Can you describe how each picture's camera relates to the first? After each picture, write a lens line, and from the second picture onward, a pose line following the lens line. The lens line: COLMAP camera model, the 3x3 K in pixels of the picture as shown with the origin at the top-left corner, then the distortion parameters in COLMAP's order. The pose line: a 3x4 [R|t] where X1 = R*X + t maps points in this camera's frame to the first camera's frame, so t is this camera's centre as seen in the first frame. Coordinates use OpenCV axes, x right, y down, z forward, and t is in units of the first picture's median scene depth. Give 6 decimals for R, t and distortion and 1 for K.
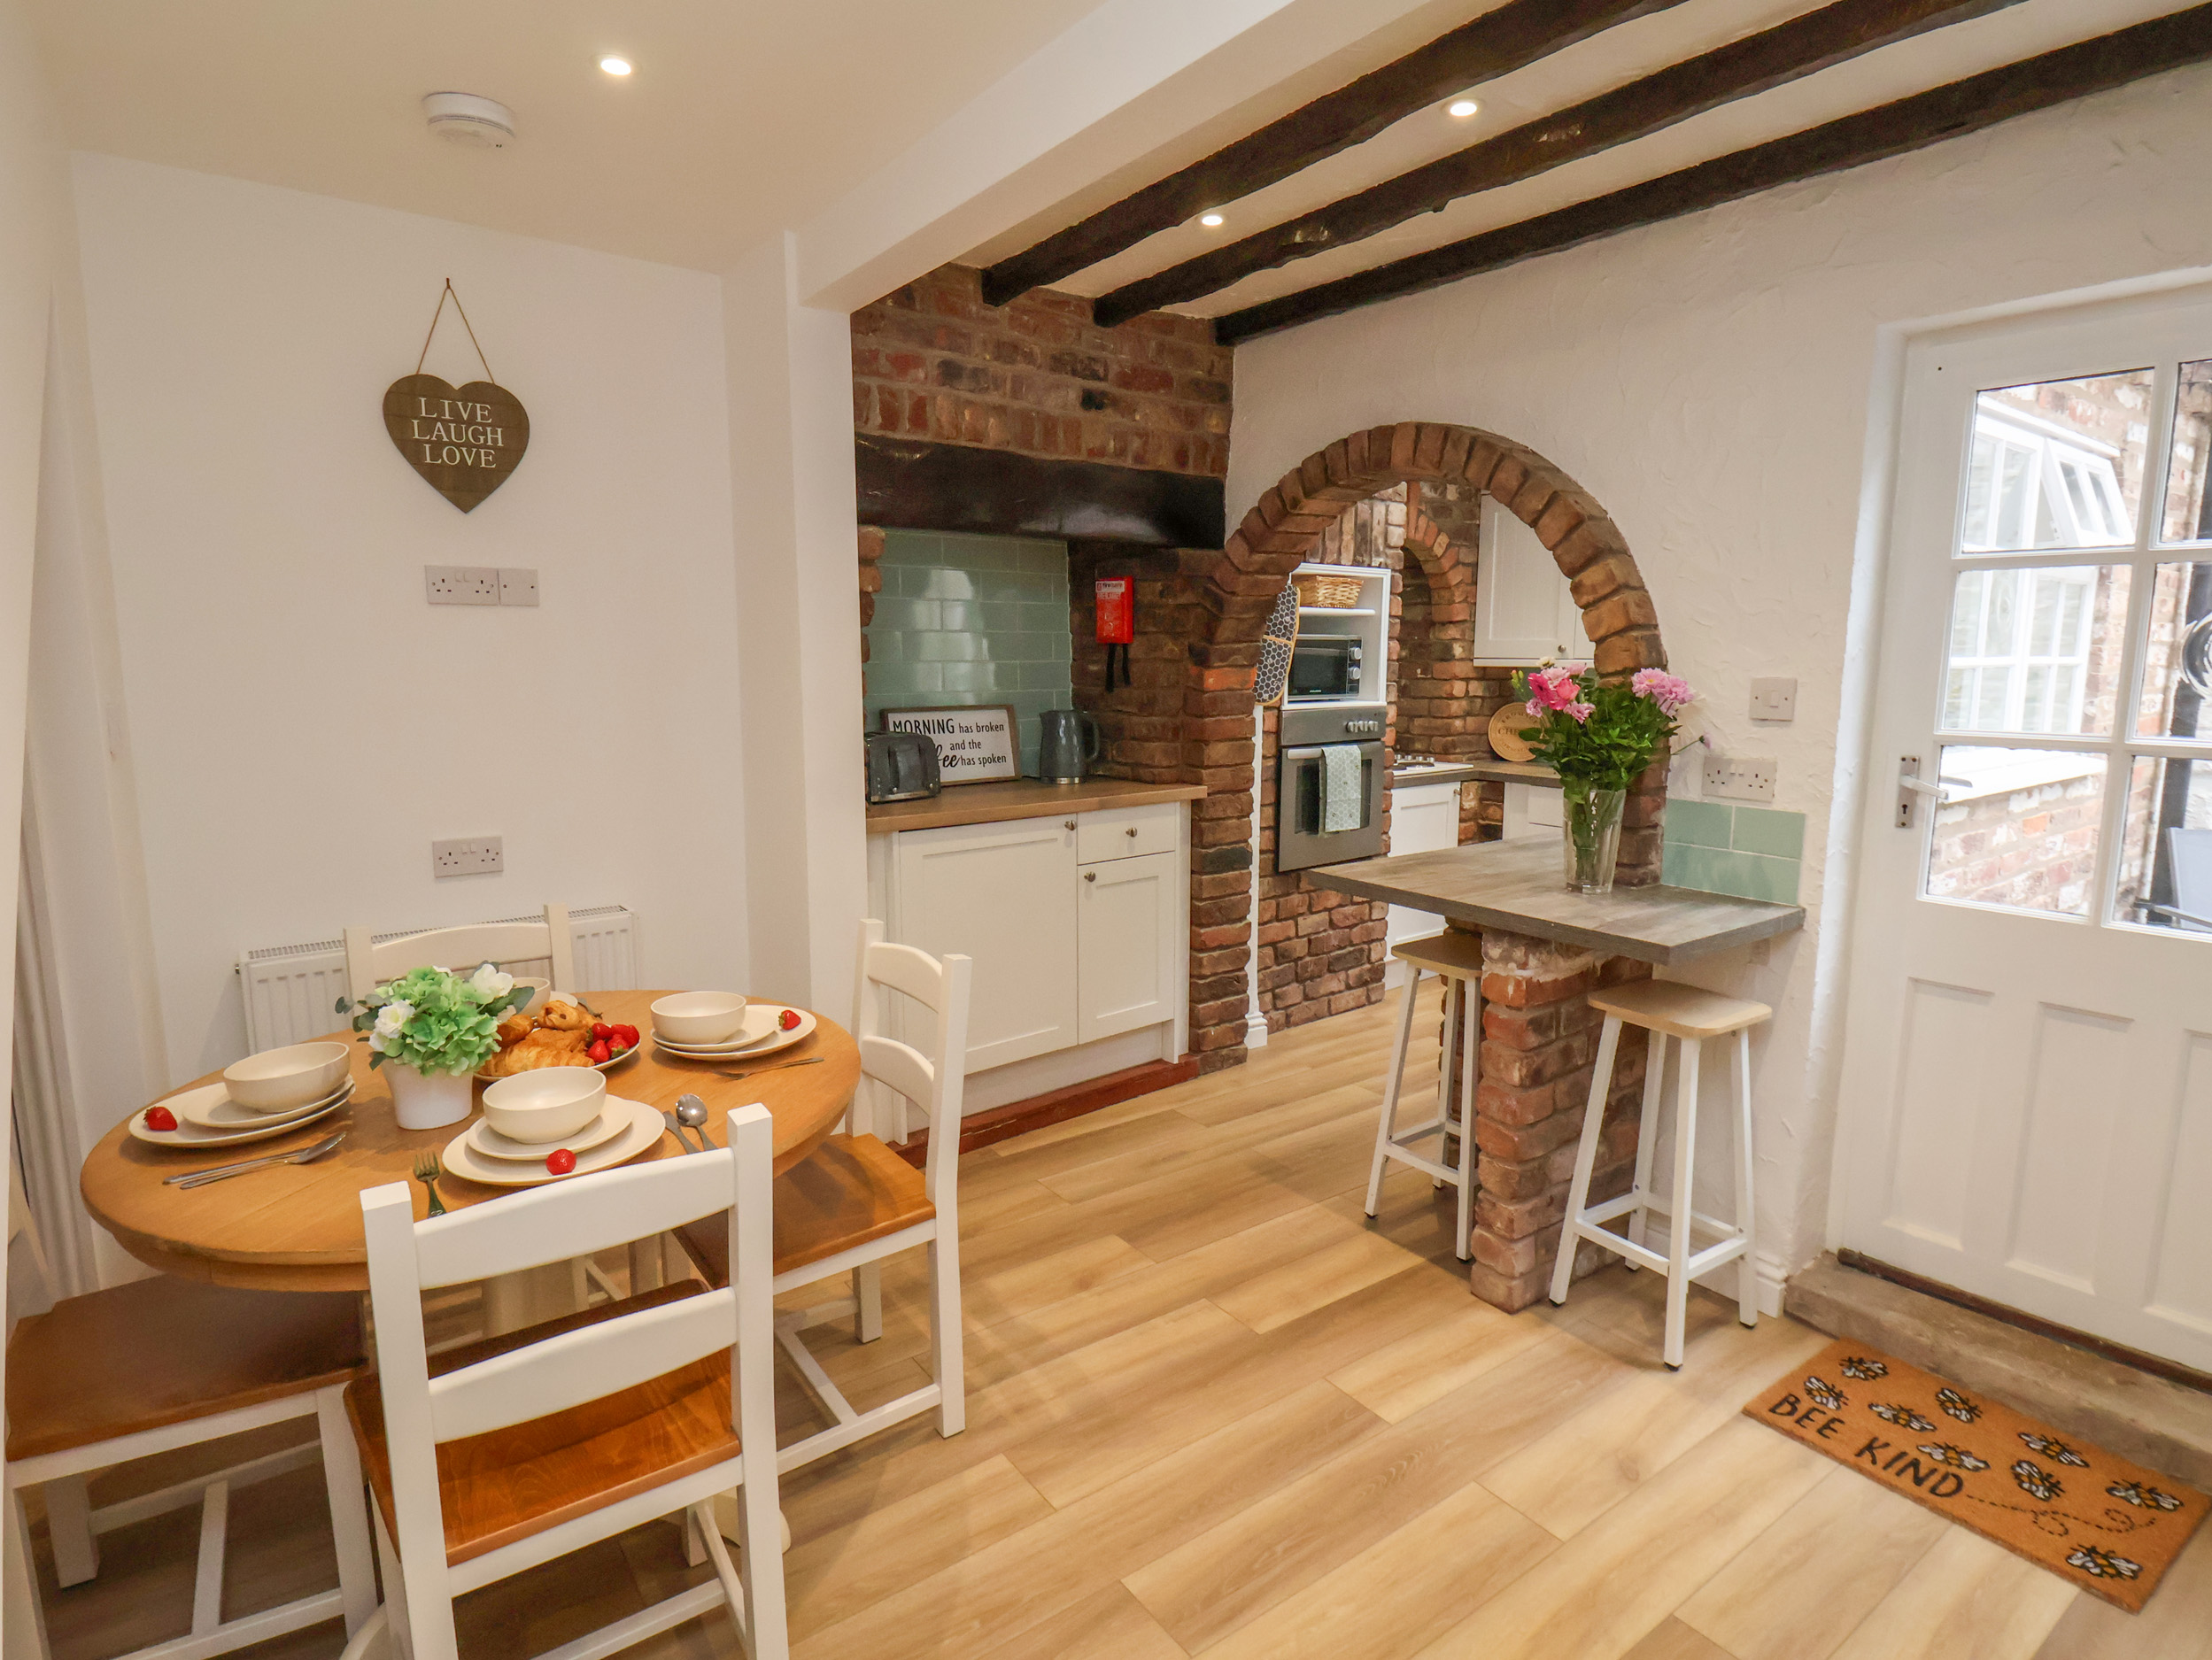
lens RADIAL K [[1168.0, 0, 1105.7], [0, 1168.0, 826.0], [0, 0, 1]] dist [-0.011111, -0.006858]
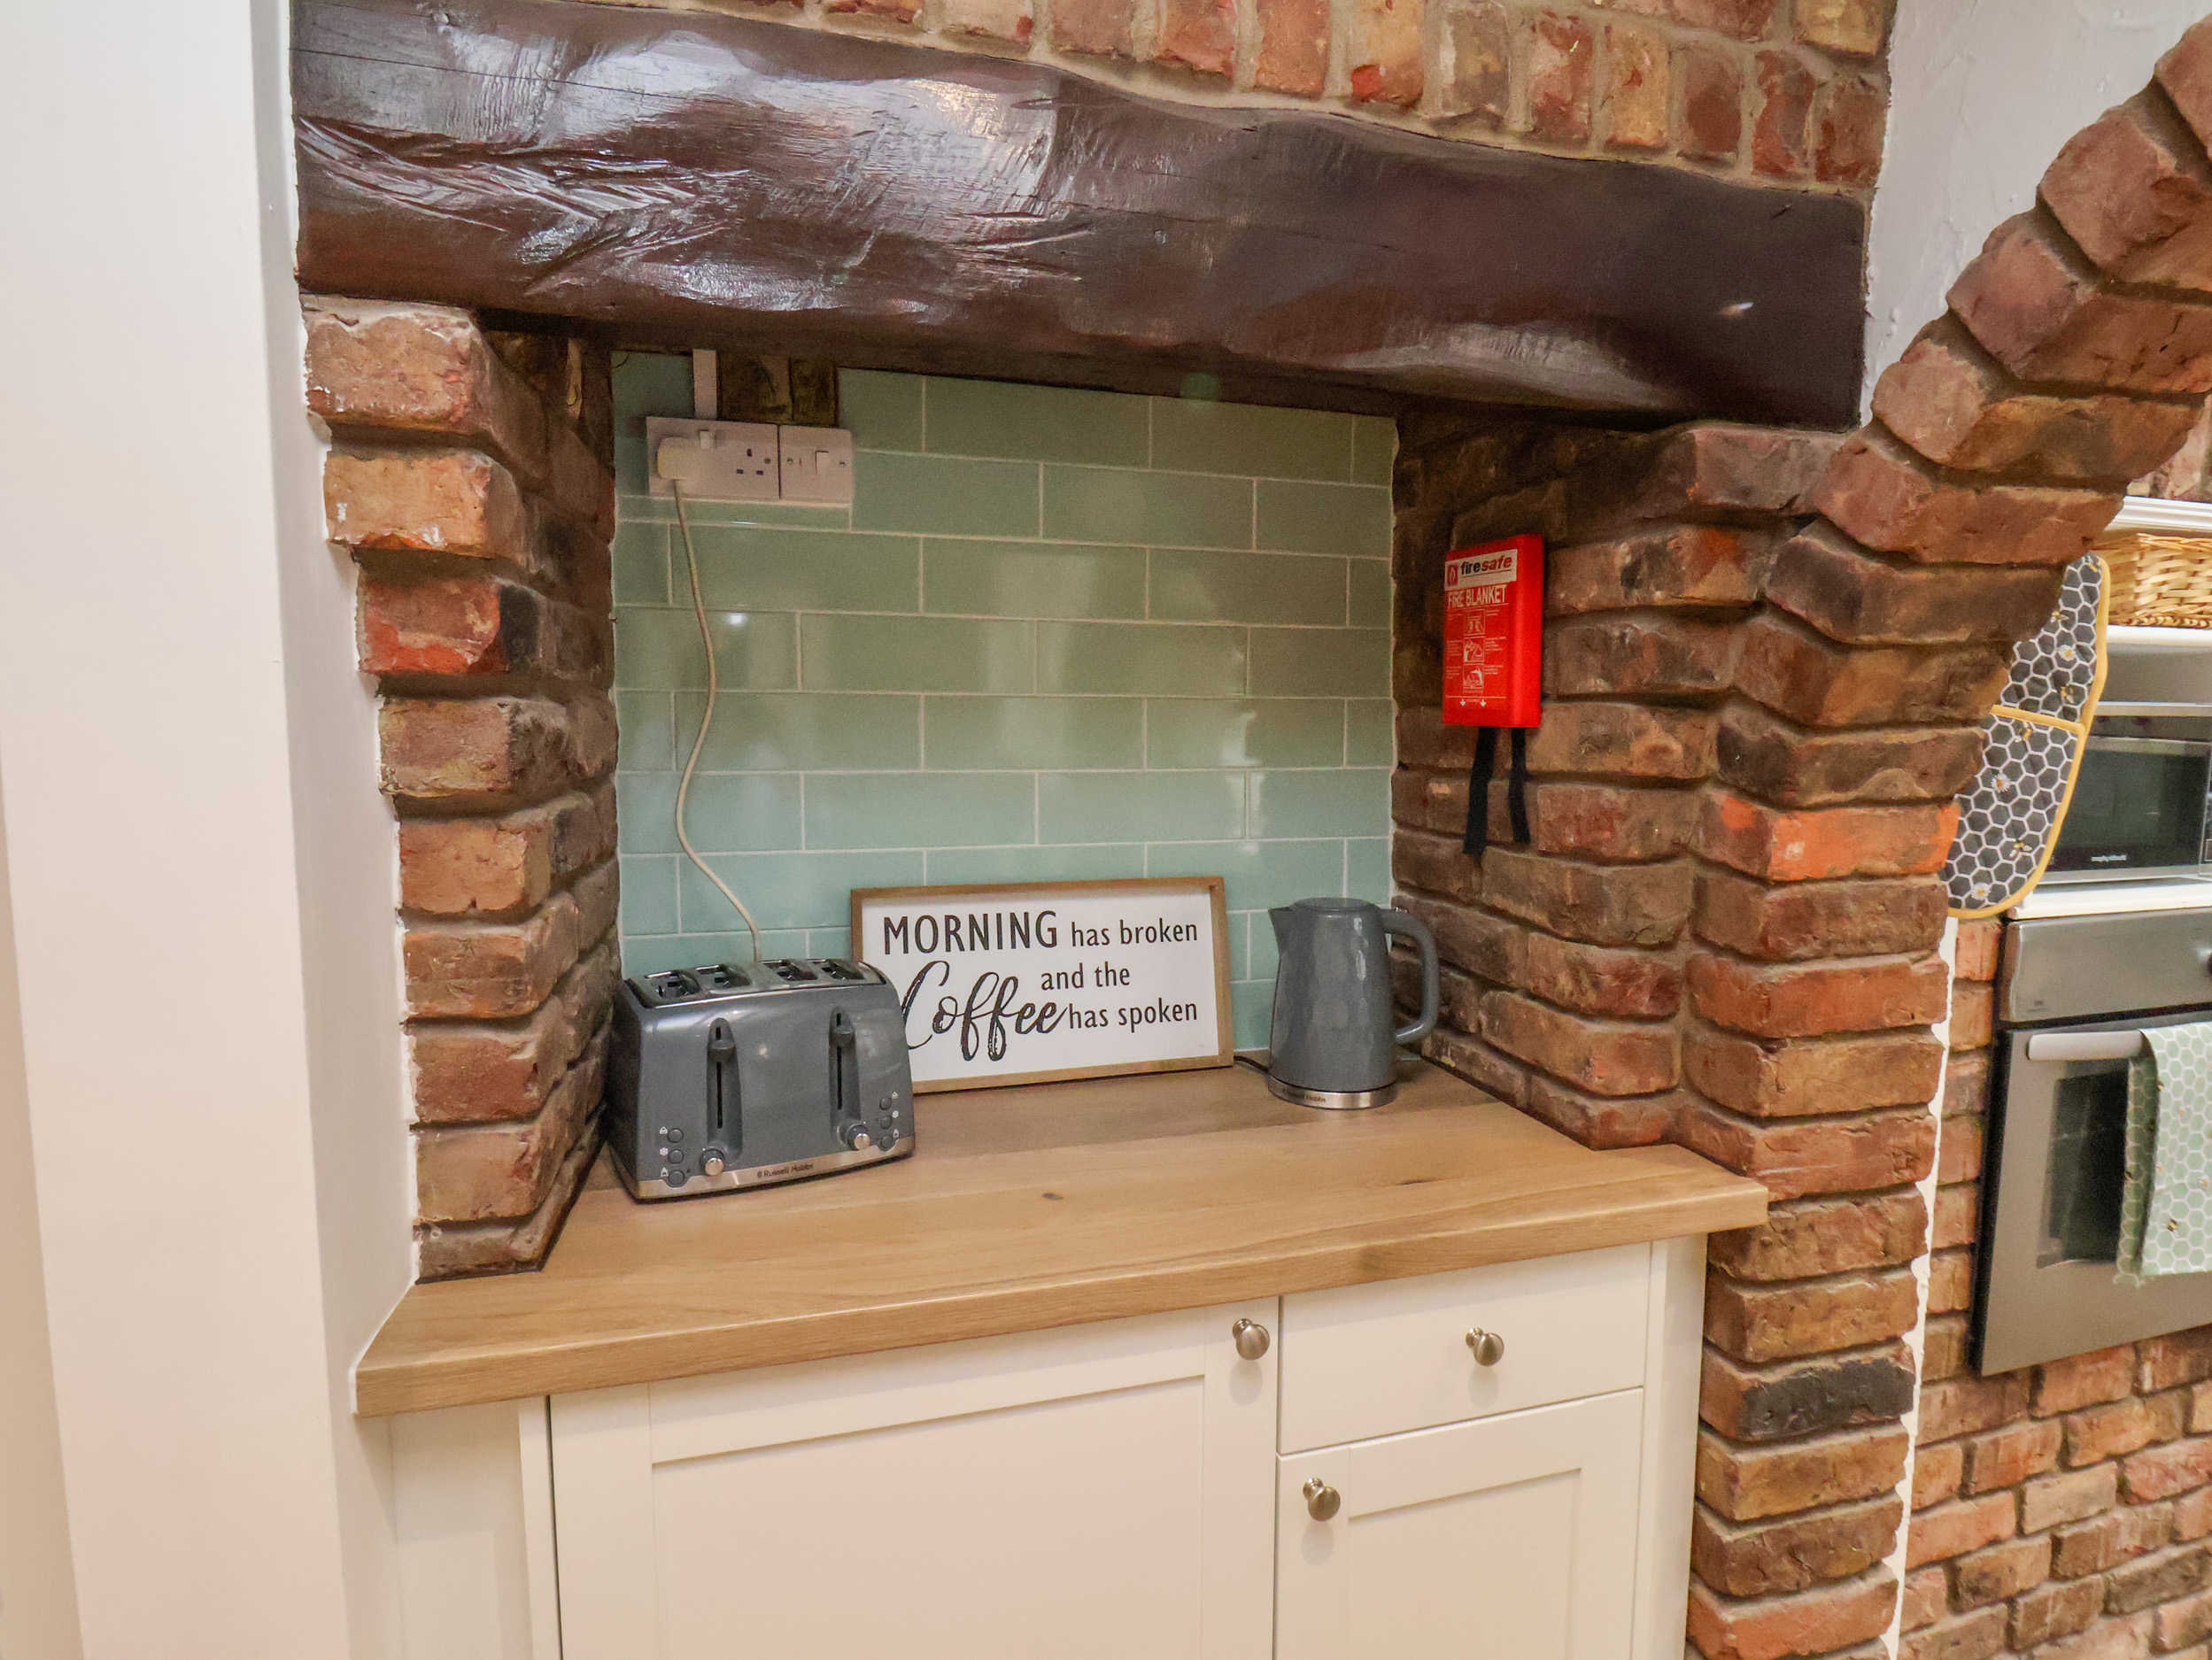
lens RADIAL K [[1168.0, 0, 1098.0], [0, 1168.0, 827.7], [0, 0, 1]] dist [-0.011111, -0.006858]
pose [[0.913214, 0.038396, -0.405668, 0.042902], [-0.062371, 0.996991, -0.046041, -0.097581], [0.402680, 0.067347, 0.912860, 0.601504]]
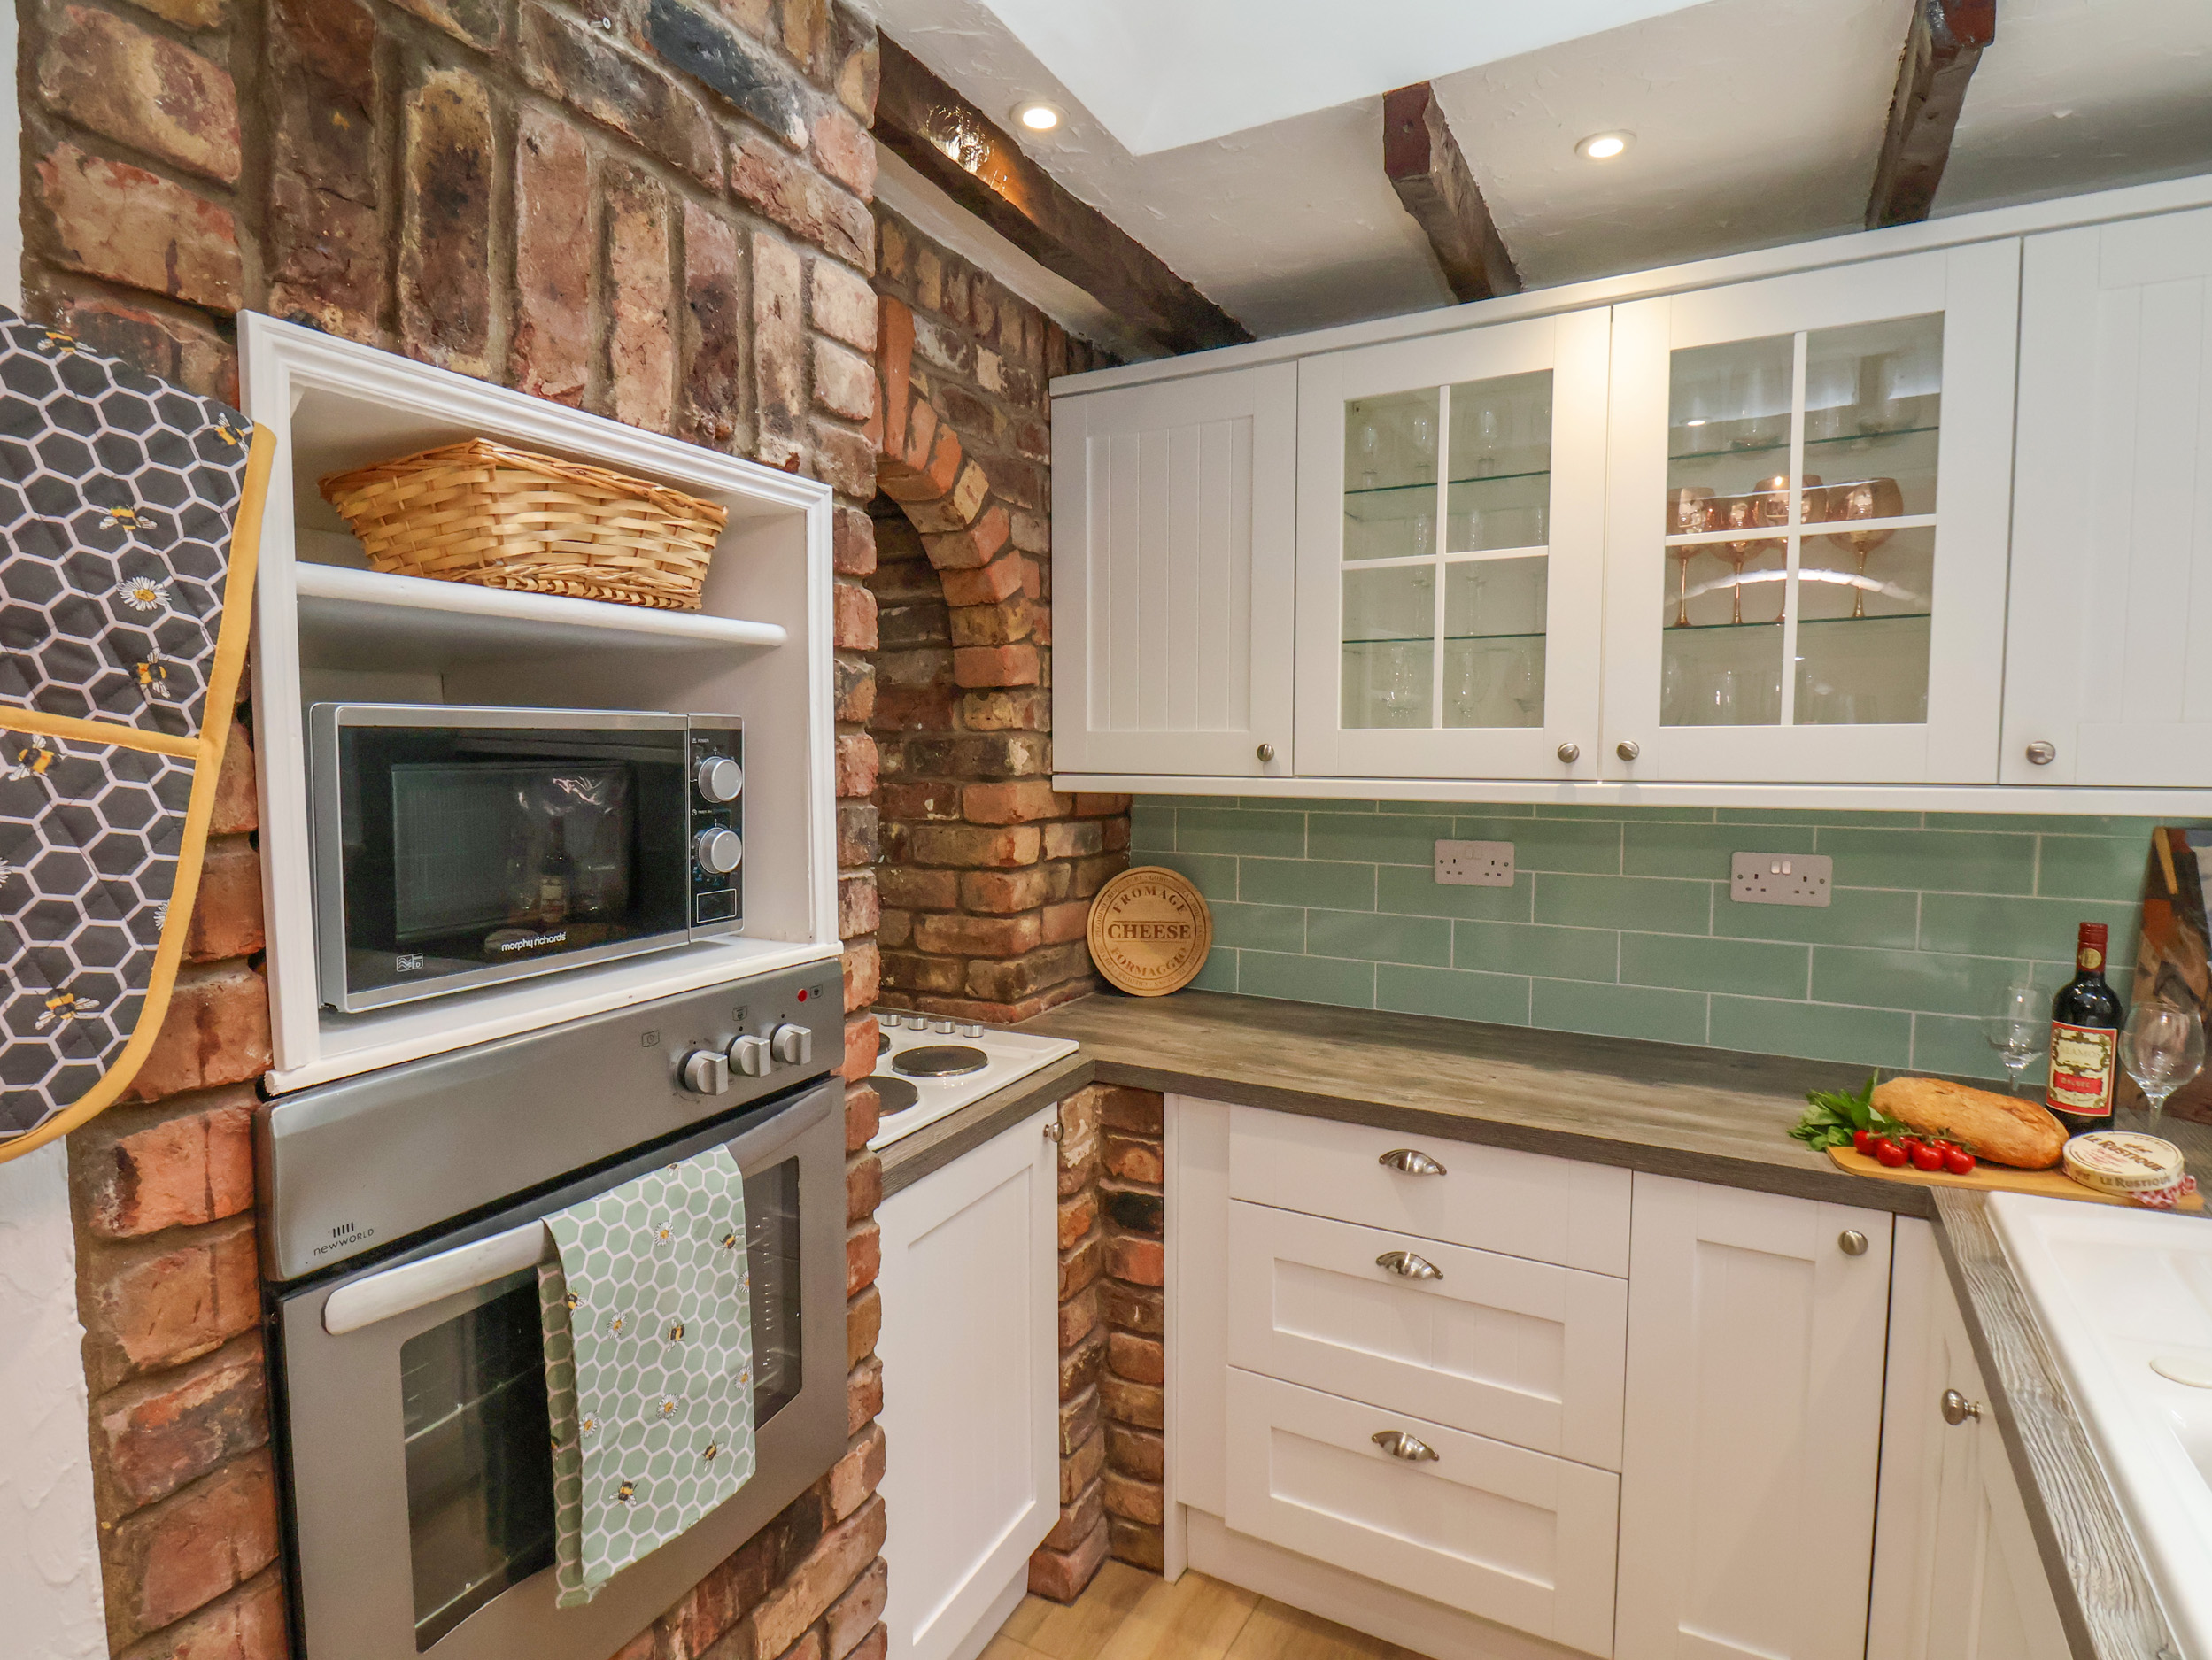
lens RADIAL K [[1168.0, 0, 1102.6], [0, 1168.0, 829.4], [0, 0, 1]] dist [-0.011111, -0.006858]
pose [[0.911855, -0.032714, 0.409207, 0.206729], [0.063535, 0.996055, -0.061948, -0.127311], [-0.405567, 0.082486, 0.910336, 0.803107]]
